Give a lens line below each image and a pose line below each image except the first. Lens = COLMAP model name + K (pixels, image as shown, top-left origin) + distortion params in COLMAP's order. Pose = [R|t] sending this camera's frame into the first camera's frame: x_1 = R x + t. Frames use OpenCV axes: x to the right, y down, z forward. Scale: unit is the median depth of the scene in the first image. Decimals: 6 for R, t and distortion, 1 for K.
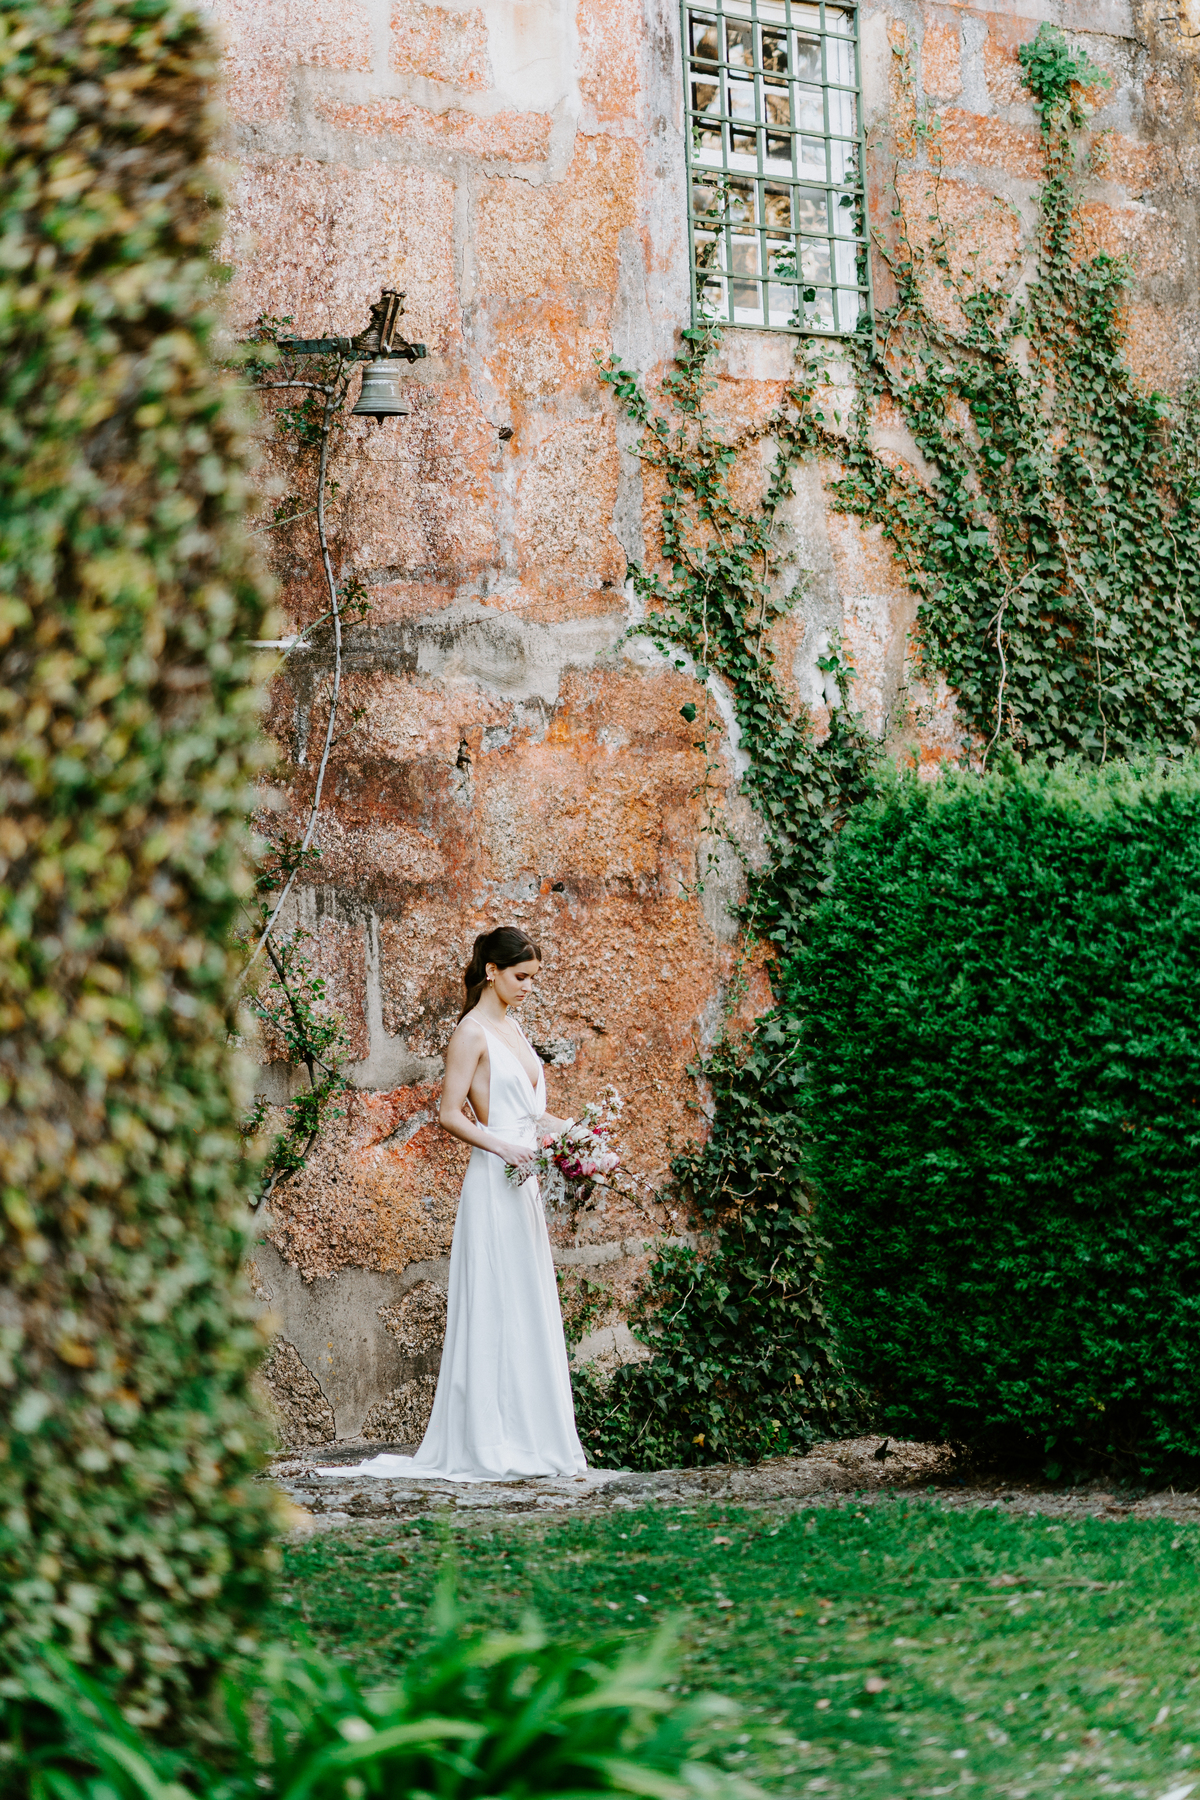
lens RADIAL K [[4357.6, 0, 600.0], [0, 4357.6, 900.0], [0, 0, 1]] dist [0.050119, -0.274812]
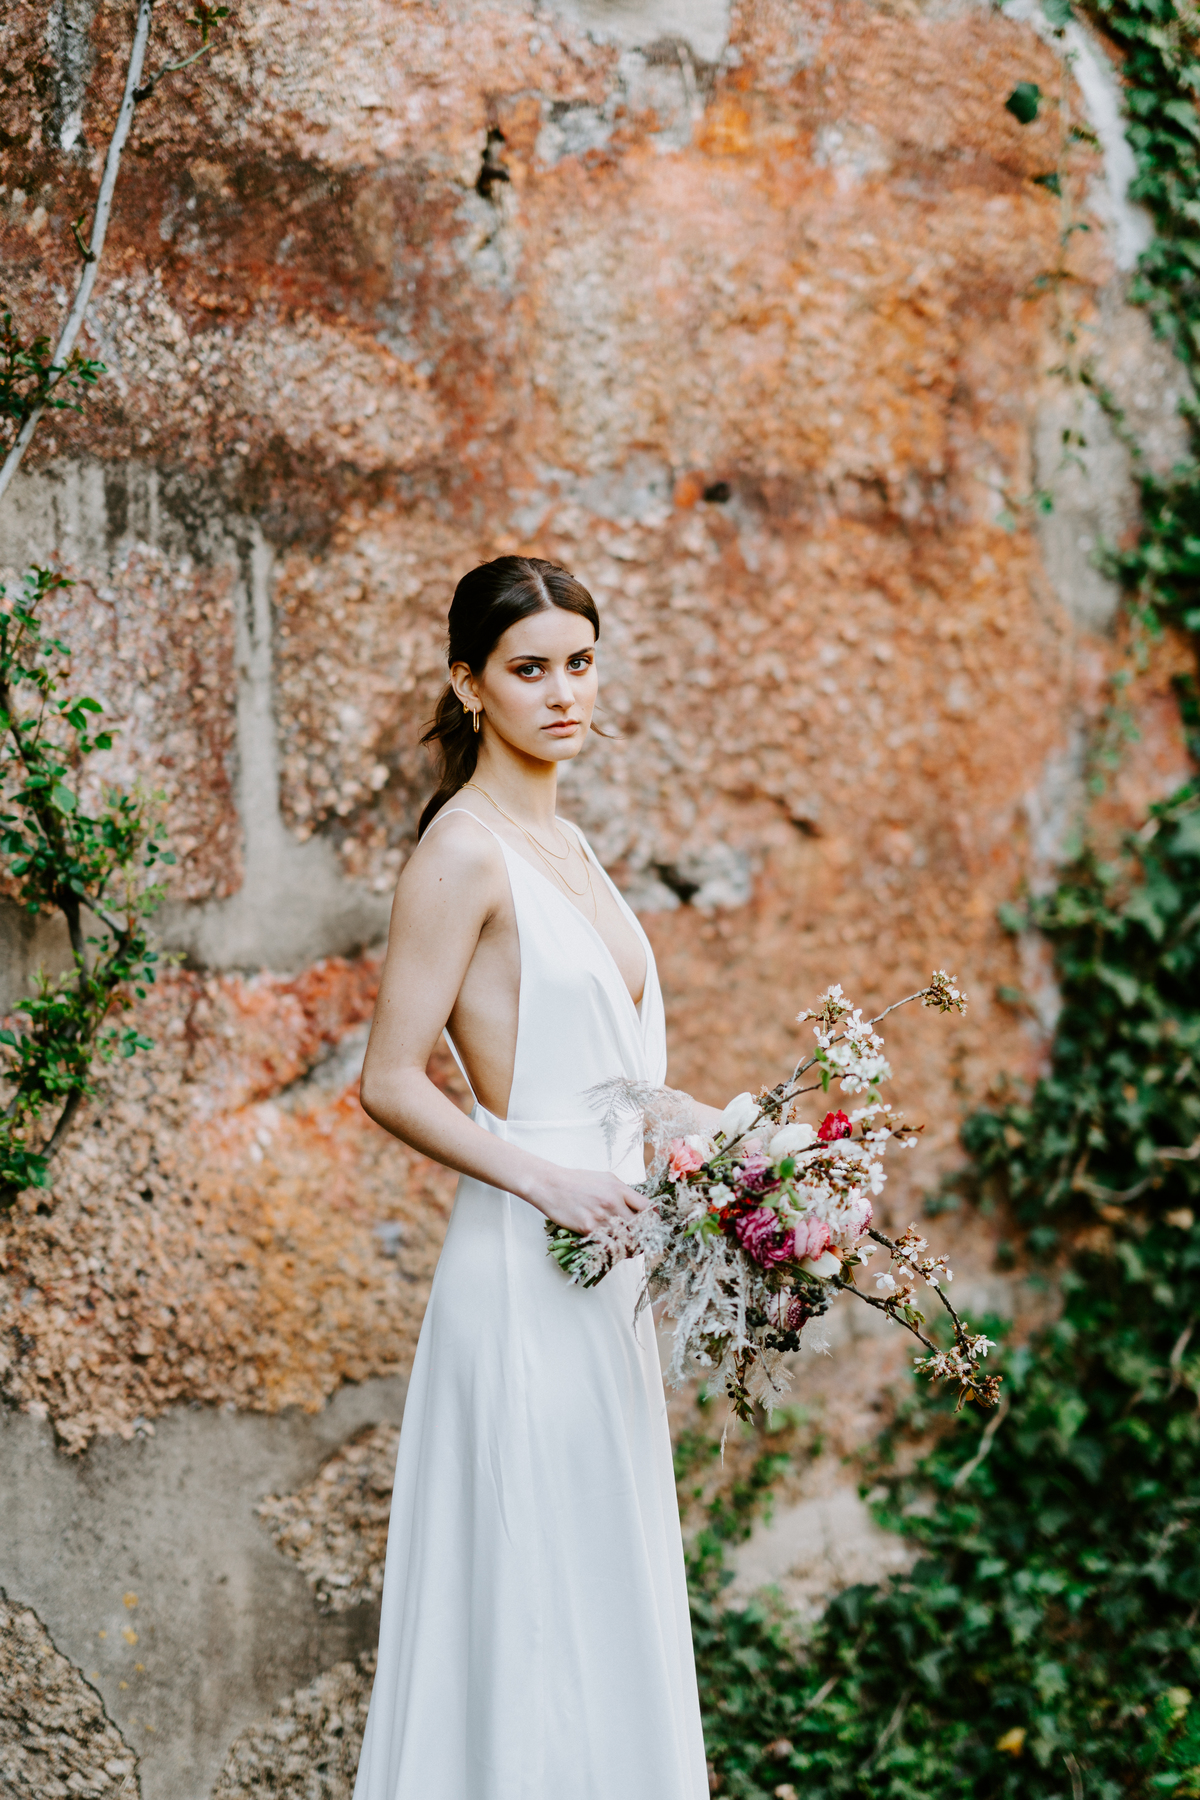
lens RADIAL K [[4357.6, 0, 600.0], [0, 4357.6, 900.0], [0, 0, 1]] dist [0.050119, -0.274812]
pose [[0.998930, 0.019492, -0.041930, -0.002351], [-0.016817, 0.997857, 0.063240, 0.010027], [0.043072, -0.062468, 0.997117, 0.566878]]
